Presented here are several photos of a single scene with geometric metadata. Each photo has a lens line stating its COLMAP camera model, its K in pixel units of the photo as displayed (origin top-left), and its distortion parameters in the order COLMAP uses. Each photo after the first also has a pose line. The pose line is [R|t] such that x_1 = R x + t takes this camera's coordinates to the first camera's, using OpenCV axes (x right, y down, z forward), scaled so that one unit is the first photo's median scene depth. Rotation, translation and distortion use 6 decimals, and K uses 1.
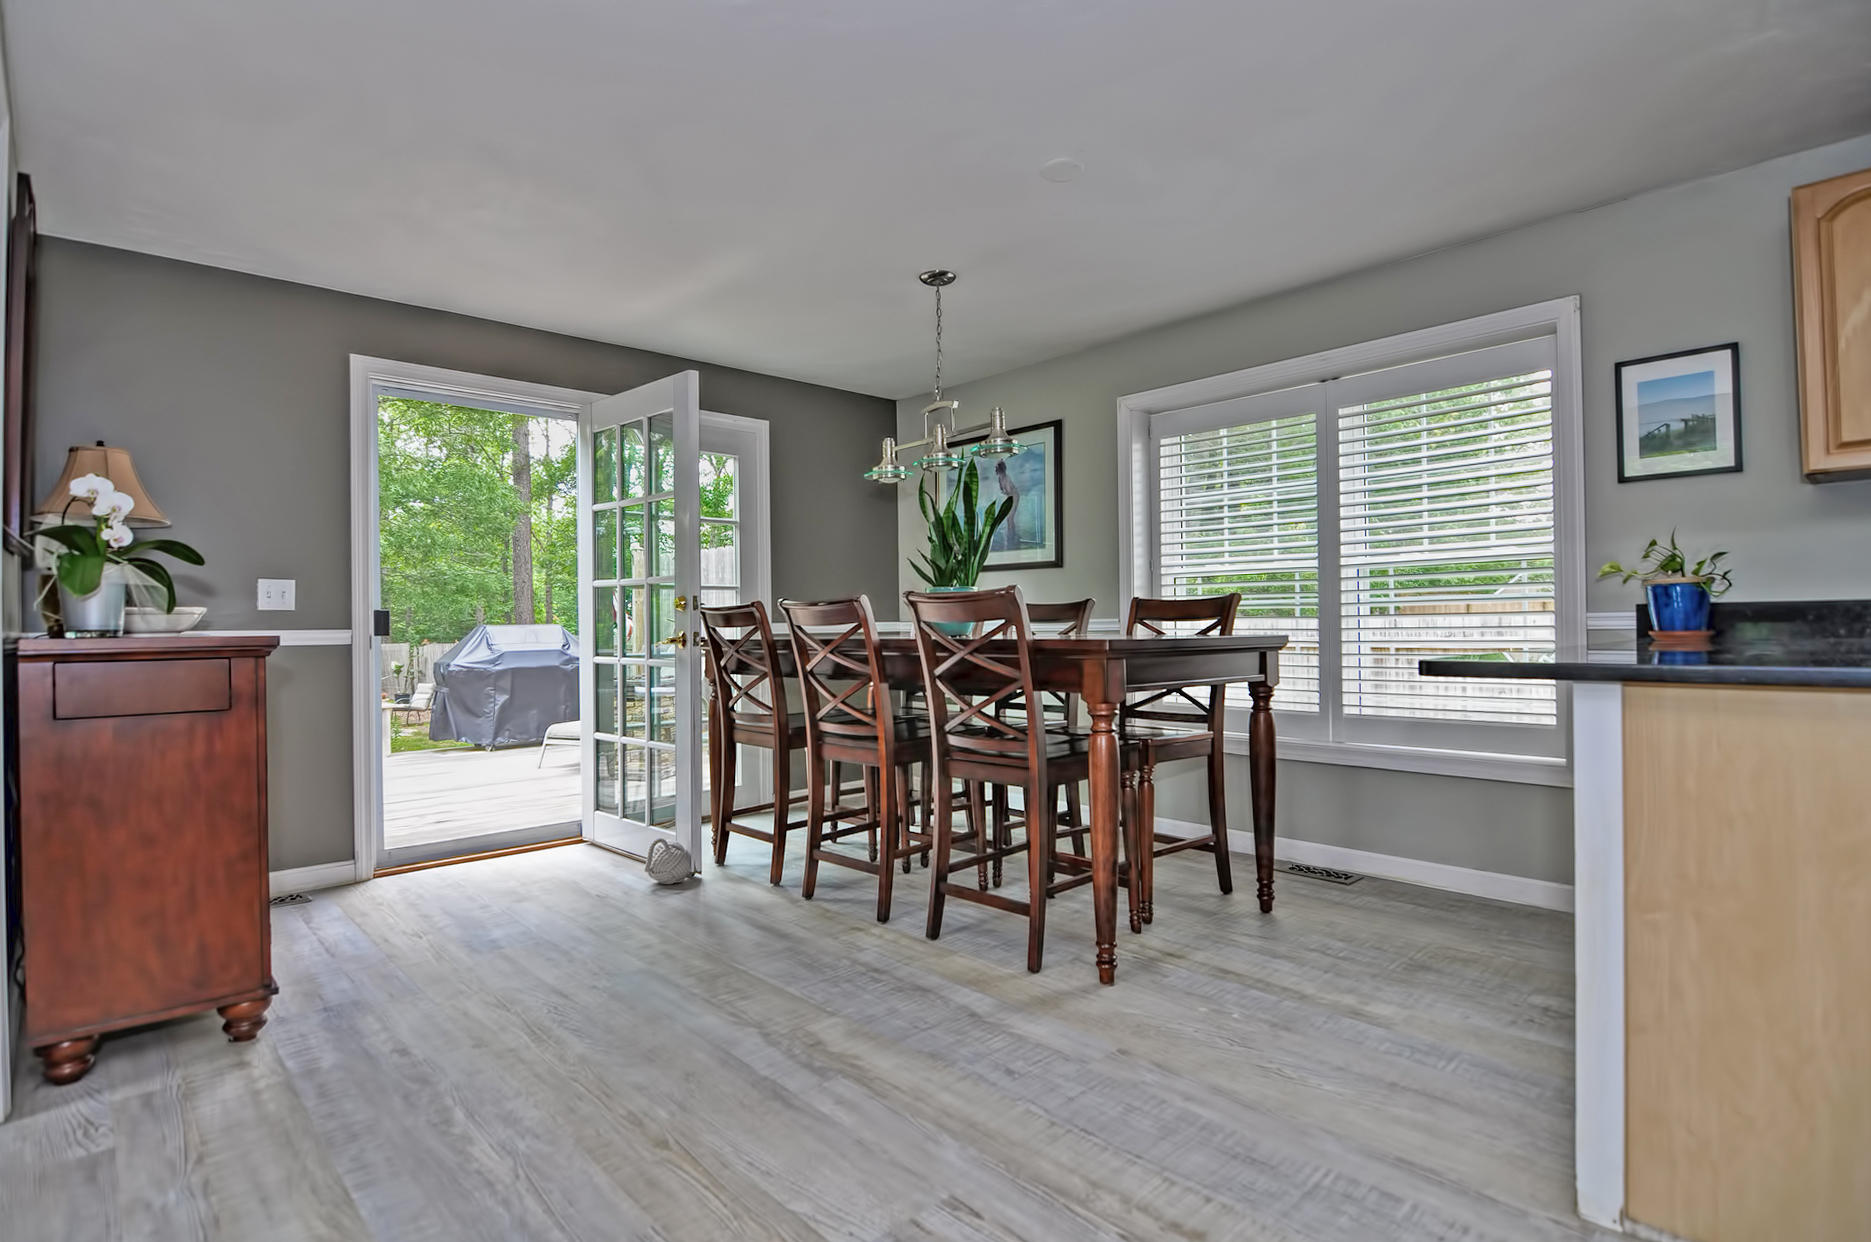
lens RADIAL K [[929.9, 0, 935.9], [0, 929.9, 612.6], [0, 0, 1]] dist [-0.008186, -0.005803]
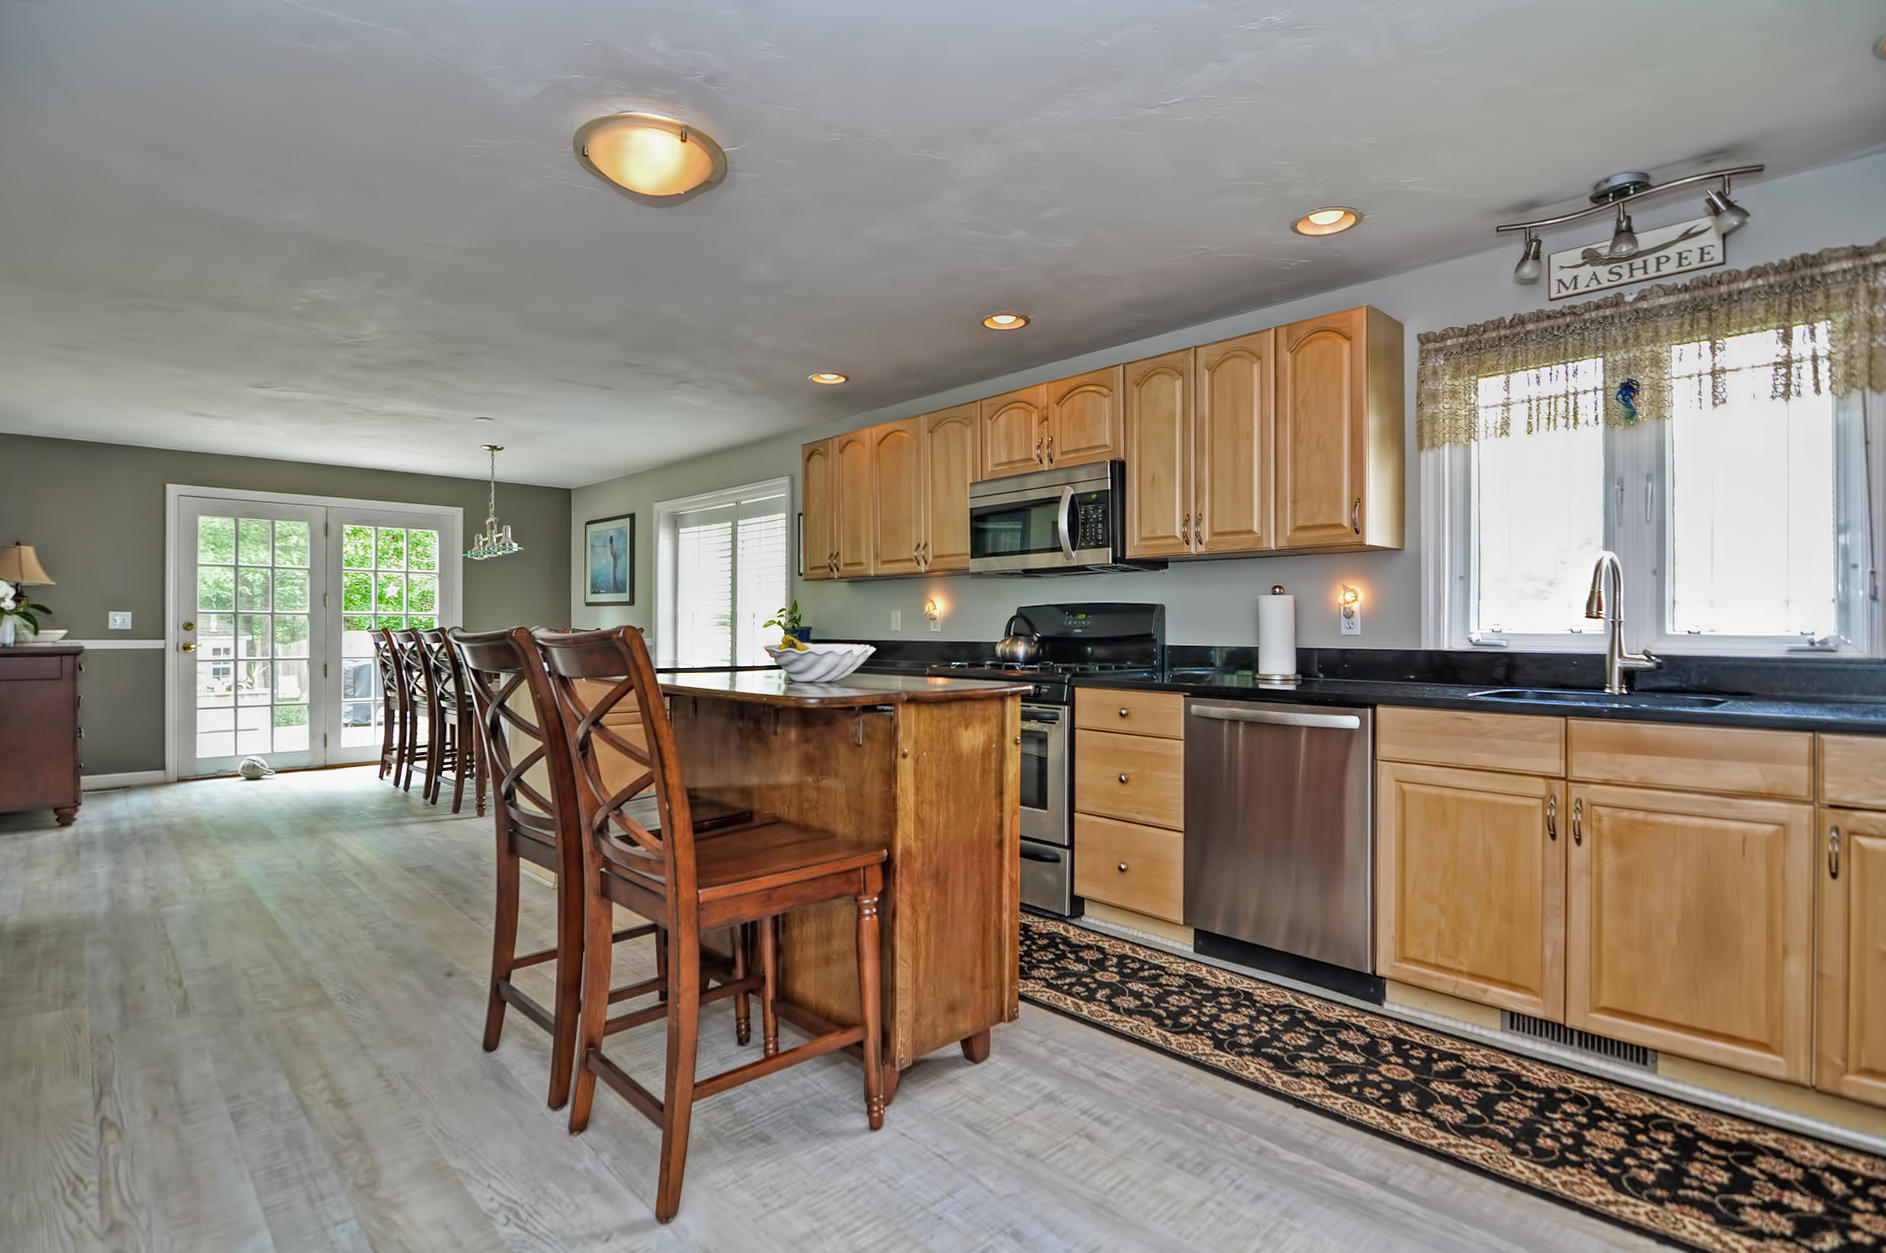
lens RADIAL K [[941.4, 0, 937.8], [0, 941.4, 610.6], [0, 0, 1]] dist [-0.000191, -0.009453]
pose [[0.999894, 0.014558, -0.000562, 1.095622], [-0.014562, 0.999875, -0.006177, -0.062604], [0.000472, 0.006184, 0.999981, -1.024450]]
